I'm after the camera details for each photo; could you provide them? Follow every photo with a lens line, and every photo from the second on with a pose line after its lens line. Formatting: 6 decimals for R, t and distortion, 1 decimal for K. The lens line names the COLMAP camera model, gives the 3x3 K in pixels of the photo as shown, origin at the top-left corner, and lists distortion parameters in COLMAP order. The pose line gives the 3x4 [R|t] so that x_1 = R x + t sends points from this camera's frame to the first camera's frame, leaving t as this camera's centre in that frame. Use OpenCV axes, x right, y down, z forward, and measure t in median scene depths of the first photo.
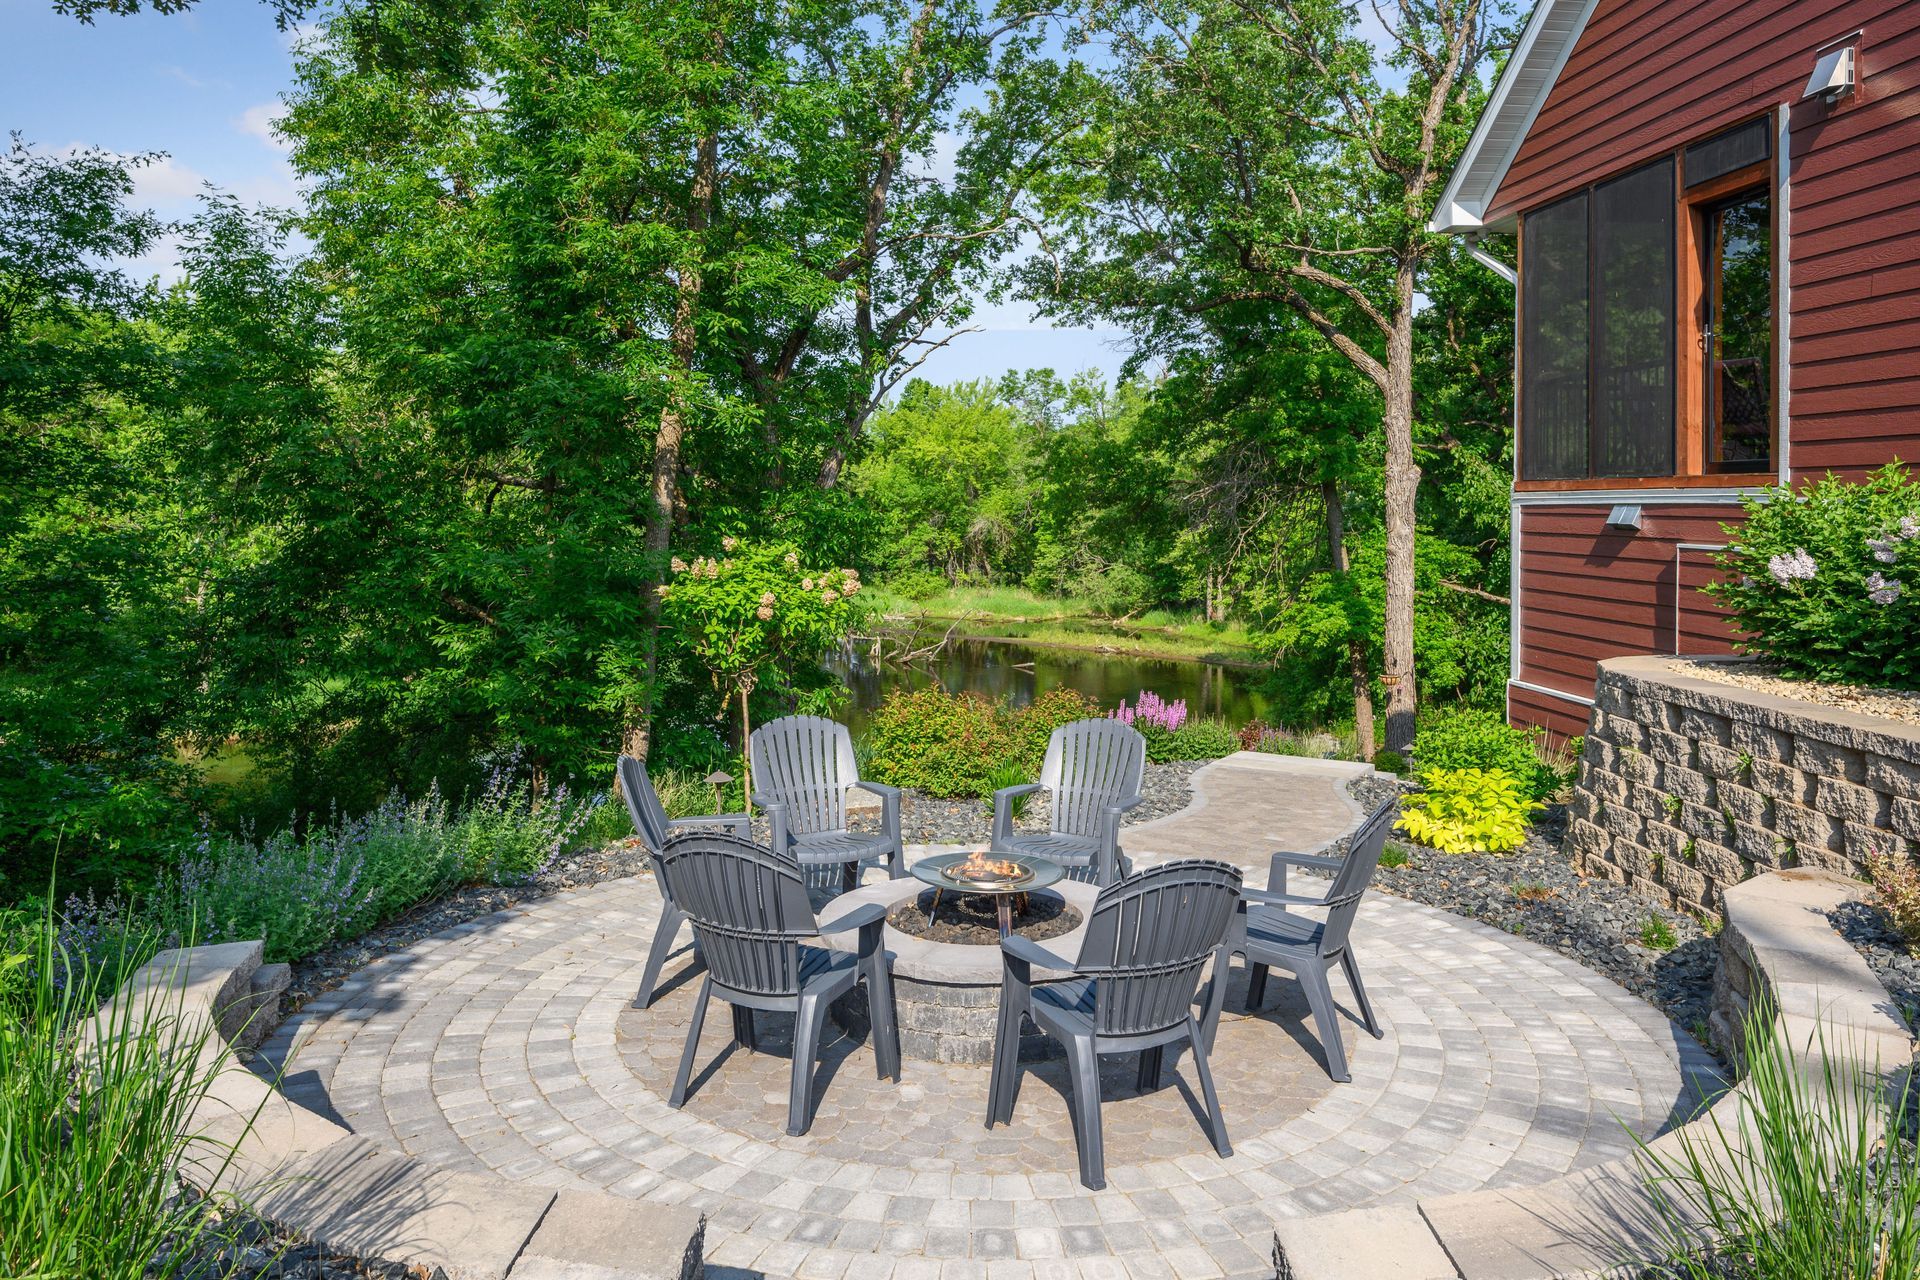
lens RADIAL K [[1326.5, 0, 960.0], [0, 1326.5, 640.0], [0, 0, 1]] dist [0.000712, 0.000330]
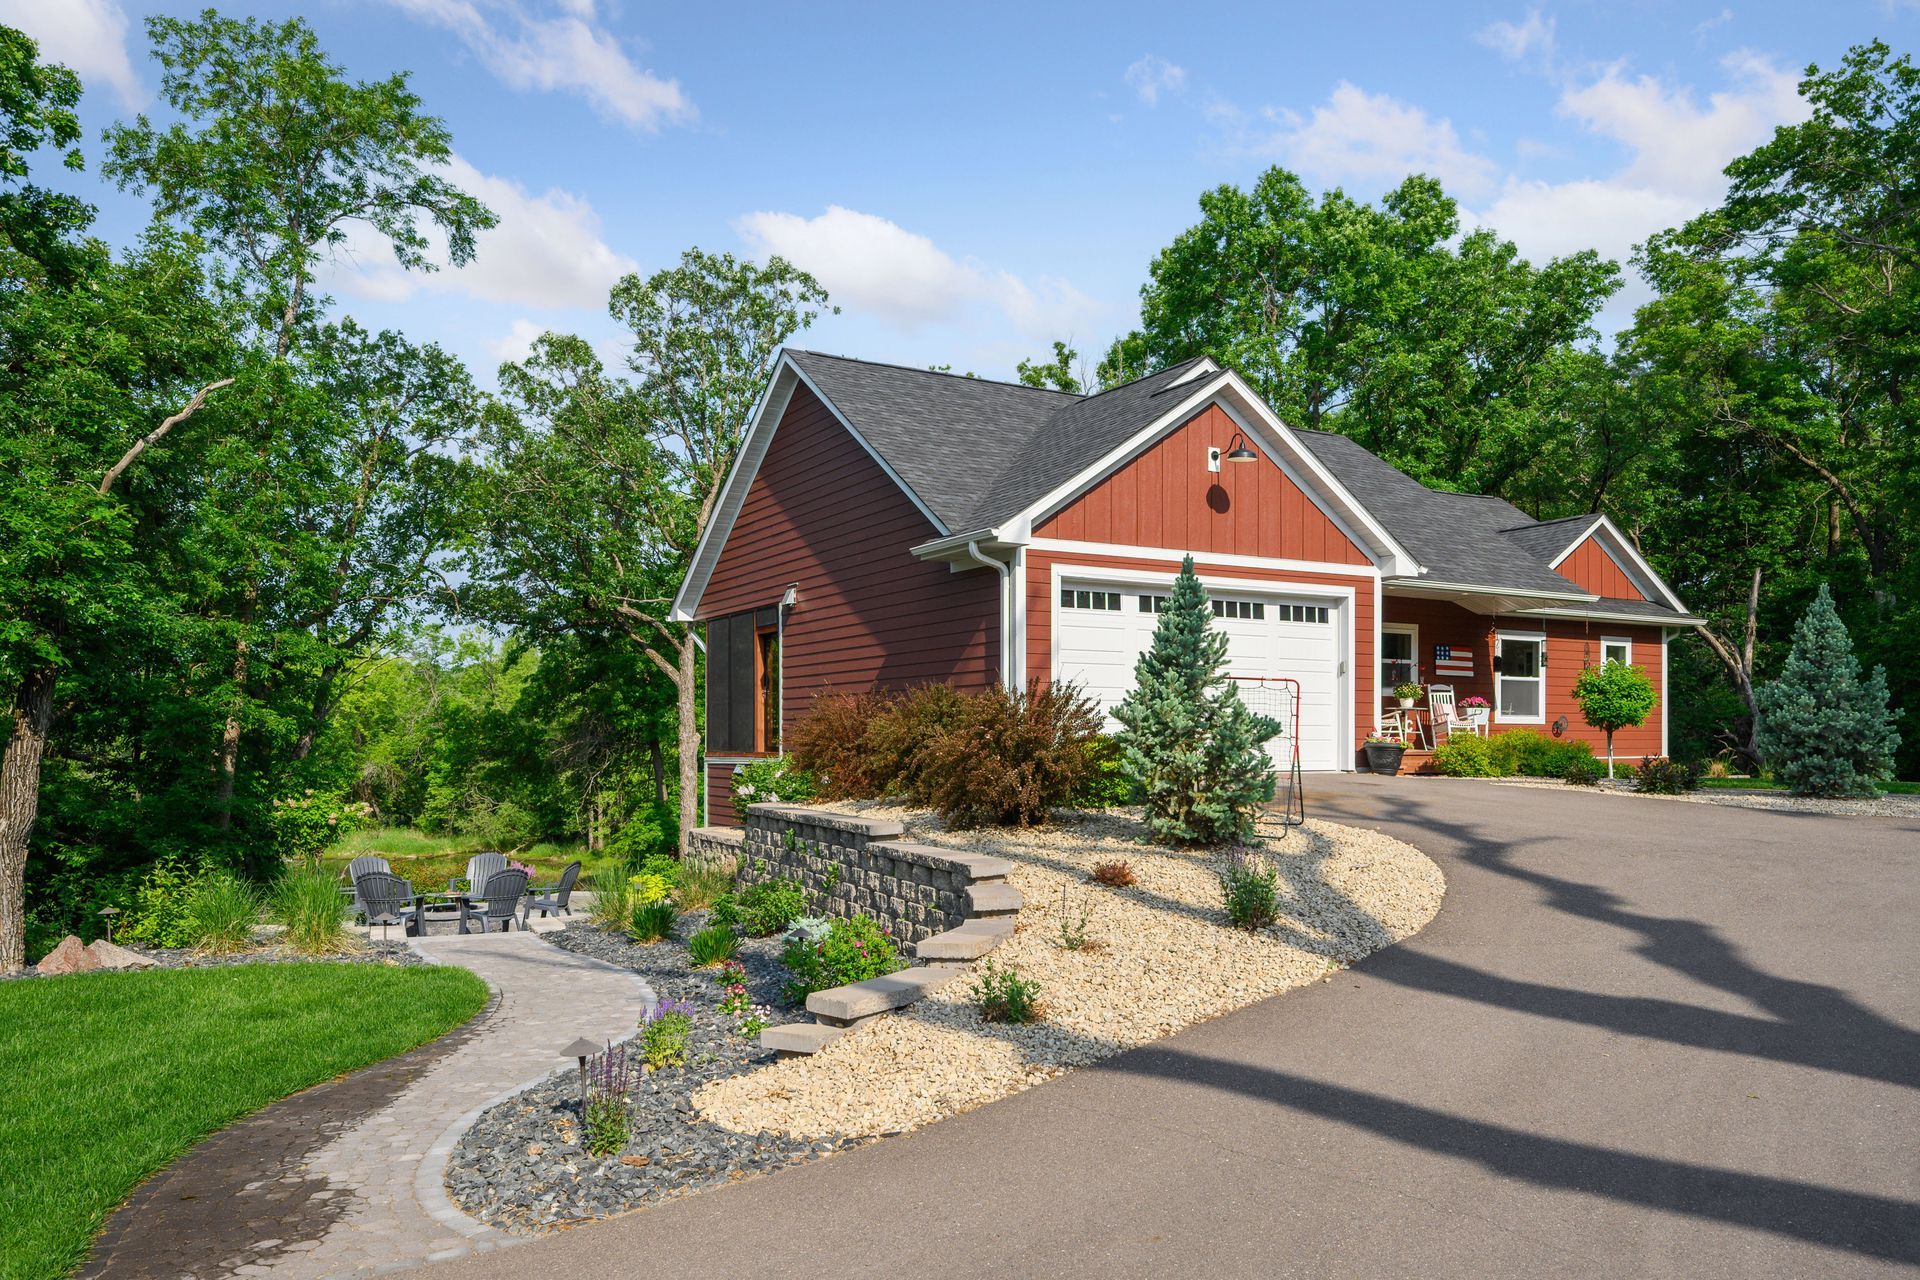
lens RADIAL K [[1316.6, 0, 958.5], [0, 1316.6, 697.3], [0, 0, 1]] dist [0.003447, 0.001912]
pose [[0.901542, 0.004271, 0.432671, -0.042511], [0.054231, 0.990951, -0.122780, 0.026889], [-0.429281, 0.134156, 0.893152, -0.395085]]
